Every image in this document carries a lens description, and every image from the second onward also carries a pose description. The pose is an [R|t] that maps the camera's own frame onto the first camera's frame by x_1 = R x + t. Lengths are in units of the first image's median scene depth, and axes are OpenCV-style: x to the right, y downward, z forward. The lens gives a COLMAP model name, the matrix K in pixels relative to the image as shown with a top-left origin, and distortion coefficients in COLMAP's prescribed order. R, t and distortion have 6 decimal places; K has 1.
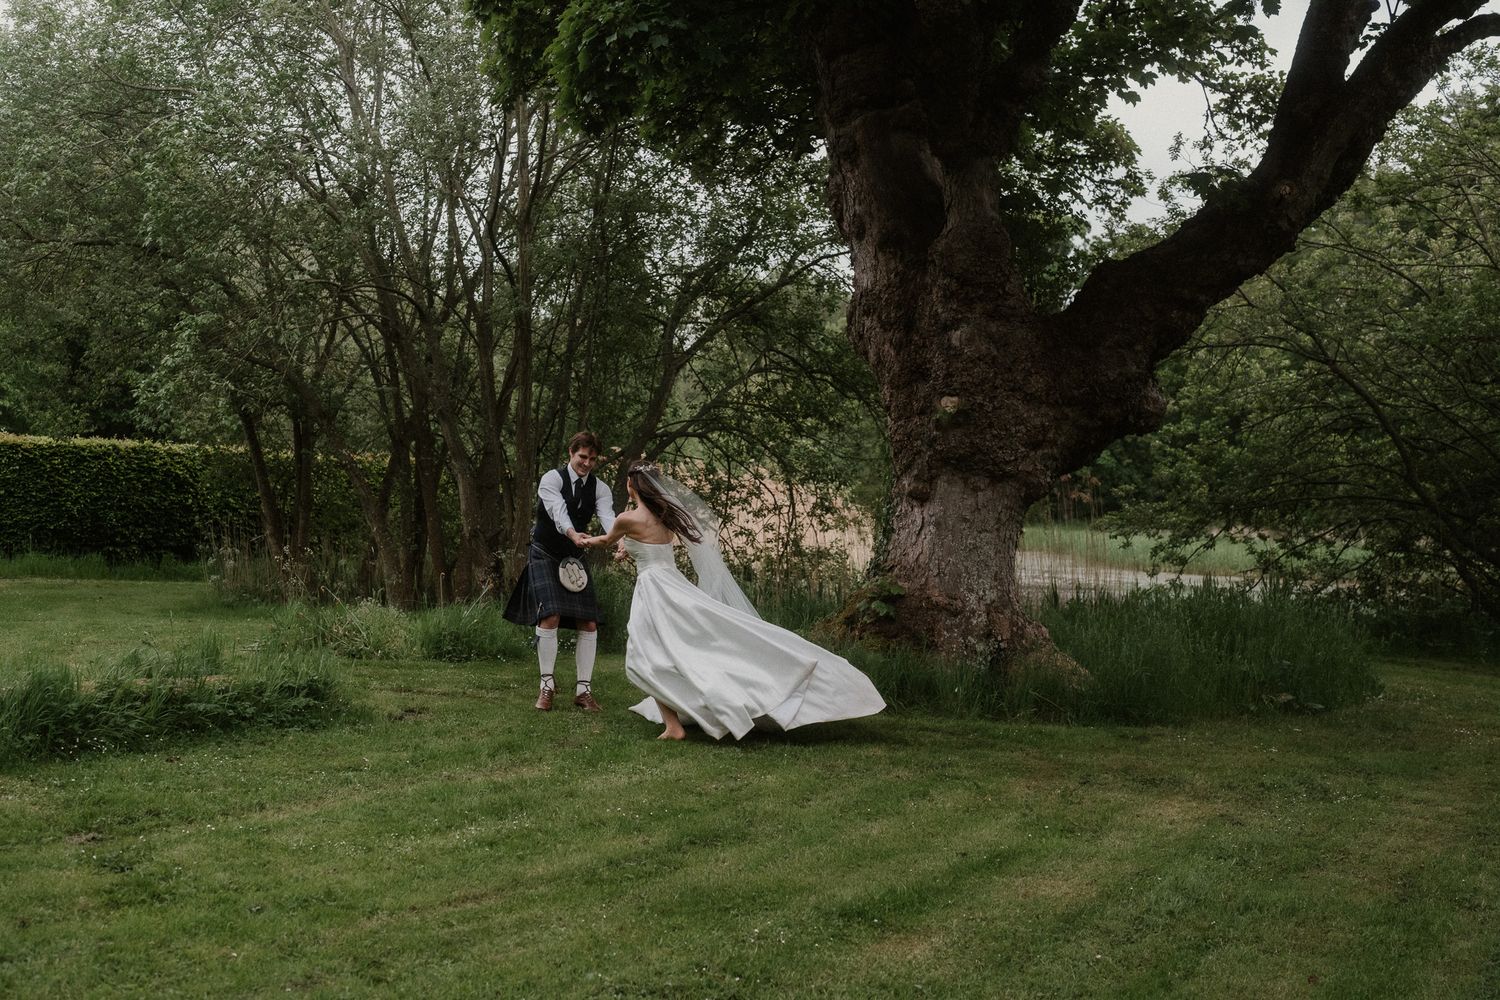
lens RADIAL K [[2086.6, 0, 750.0], [0, 2086.6, 500.0], [0, 0, 1]] dist [-0.006956, -0.076225]
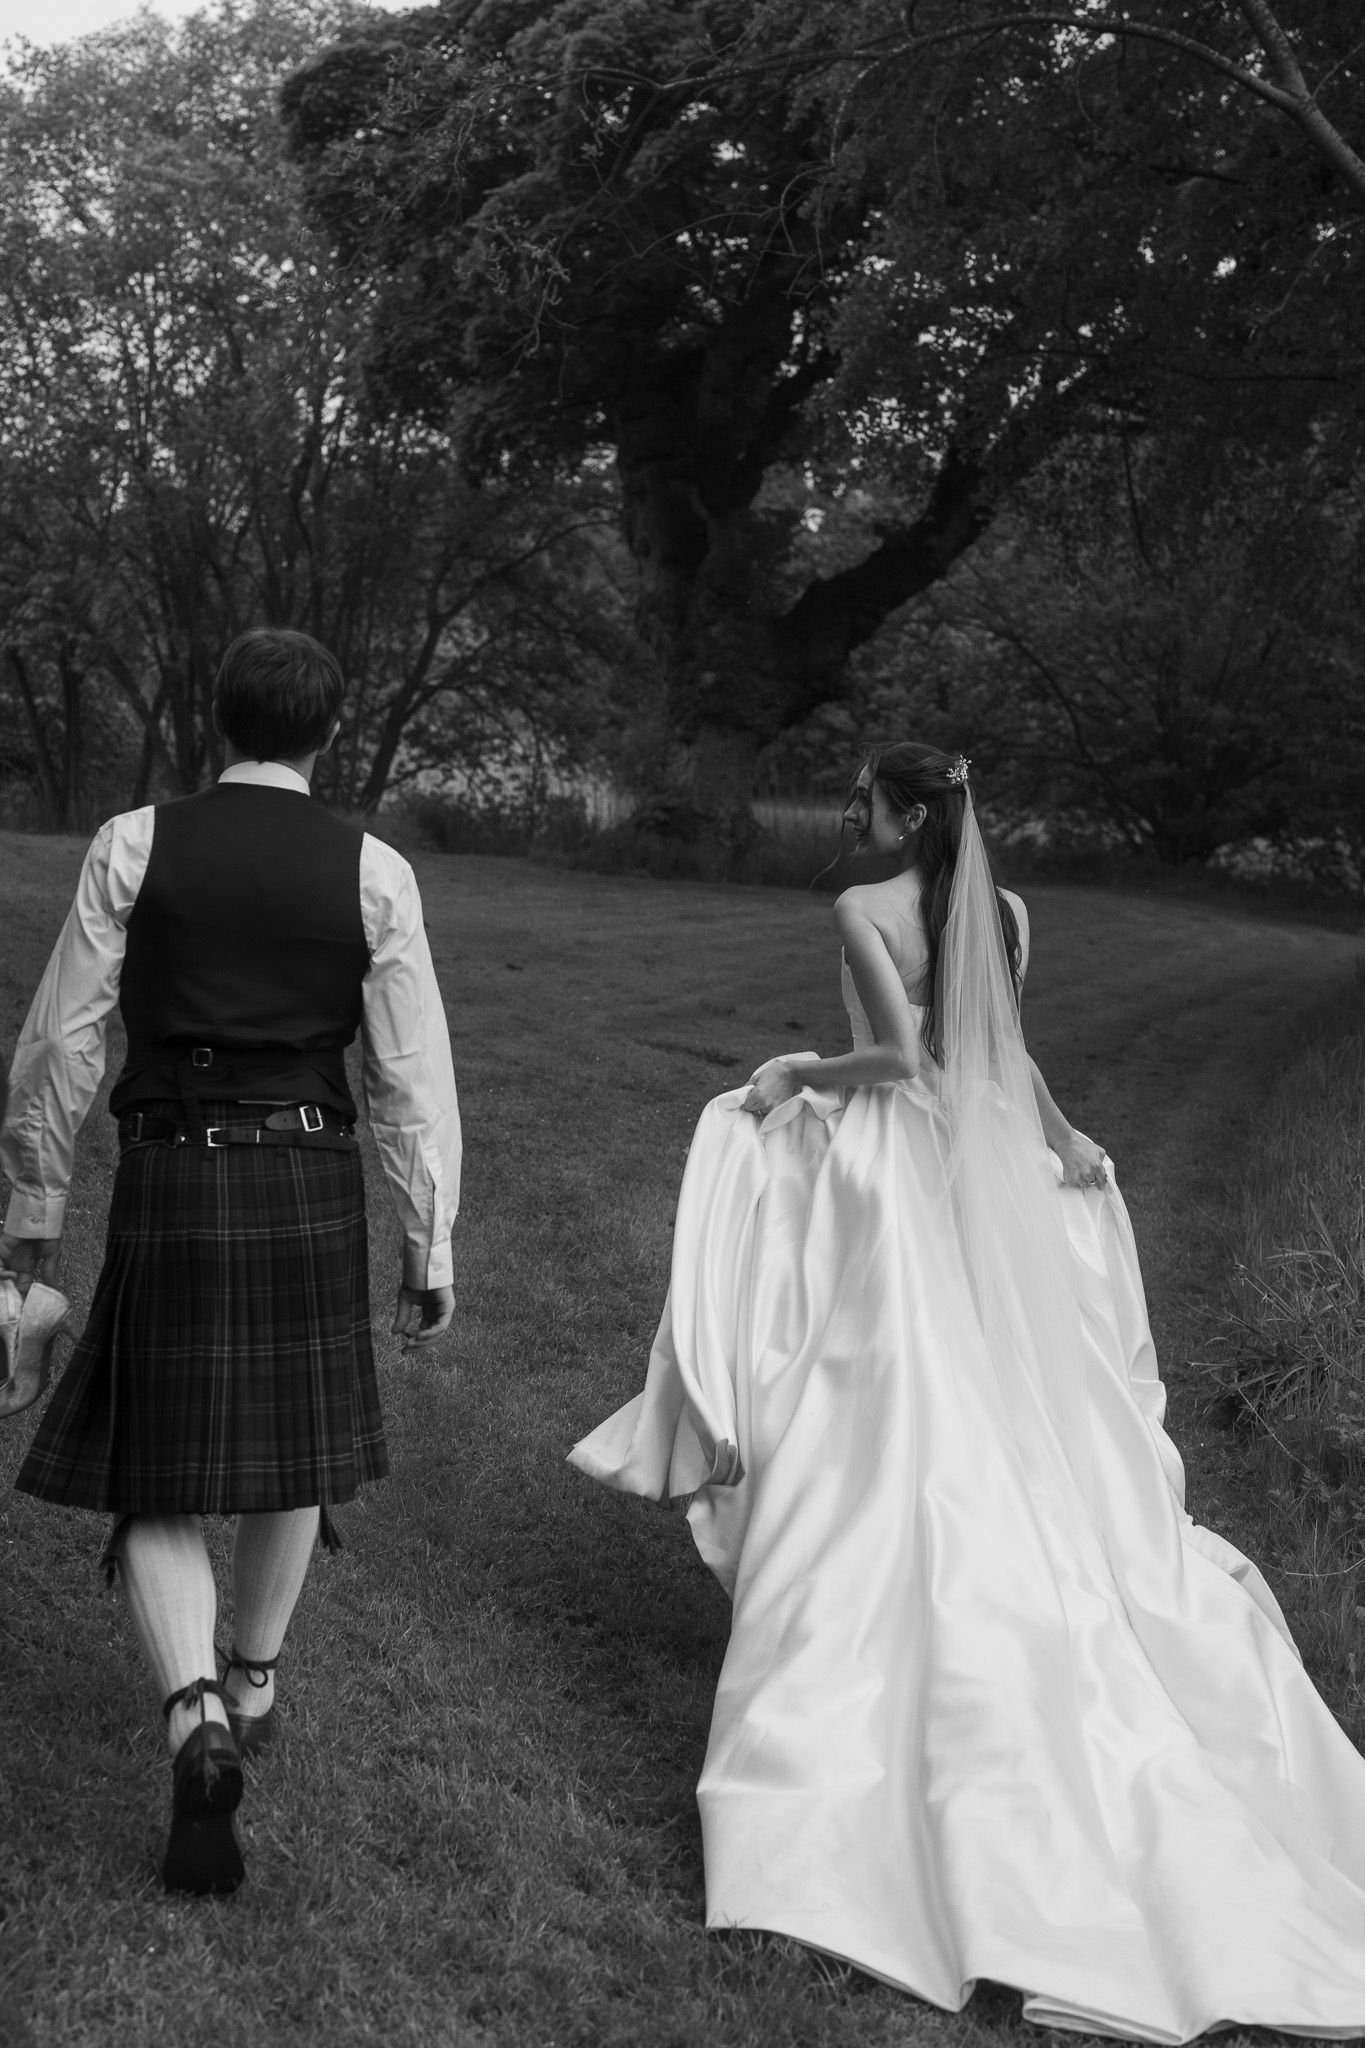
lens RADIAL K [[2848.9, 0, 682.5], [0, 2848.9, 1024.0], [0, 0, 1]] dist [-0.006956, -0.076225]
pose [[0.993786, 0.008561, 0.110976, -0.073152], [-0.018320, 0.996021, 0.087214, 0.011561], [-0.109788, -0.088705, 0.989989, -0.511504]]
